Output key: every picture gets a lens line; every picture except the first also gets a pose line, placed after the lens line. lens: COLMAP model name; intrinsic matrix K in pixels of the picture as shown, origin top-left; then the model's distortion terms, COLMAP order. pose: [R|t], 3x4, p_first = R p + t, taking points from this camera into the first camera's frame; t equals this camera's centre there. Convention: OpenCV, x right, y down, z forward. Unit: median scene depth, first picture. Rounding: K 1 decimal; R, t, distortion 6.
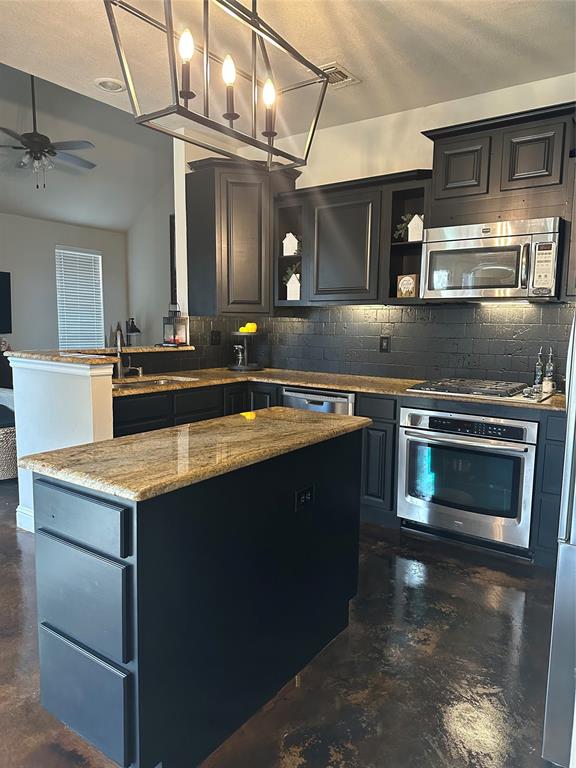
lens RADIAL K [[540.5, 0, 288.0], [0, 540.5, 384.0], [0, 0, 1]] dist [0.123607, -0.160216]
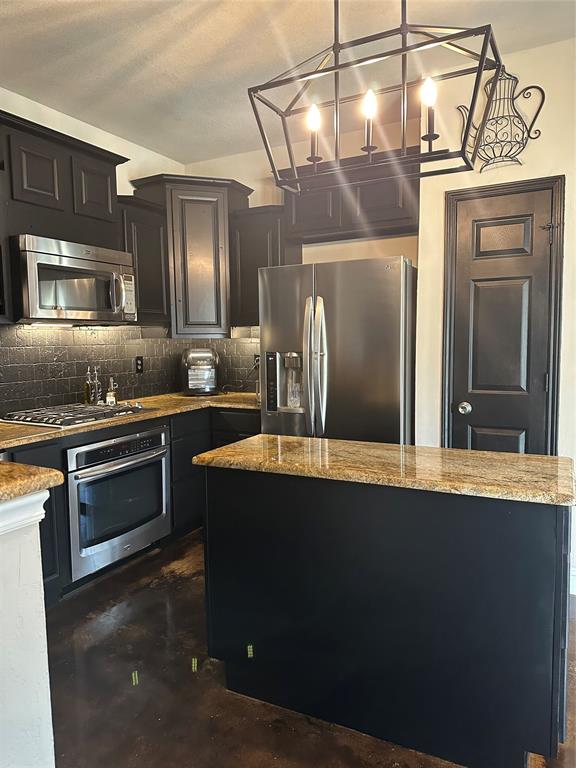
lens RADIAL K [[540.5, 0, 288.0], [0, 540.5, 384.0], [0, 0, 1]] dist [0.123607, -0.160216]
pose [[-0.121694, -0.100828, 0.987433, -0.655903], [0.128343, 0.984877, 0.116385, -0.111011], [-0.984235, 0.140893, -0.106913, 0.756301]]
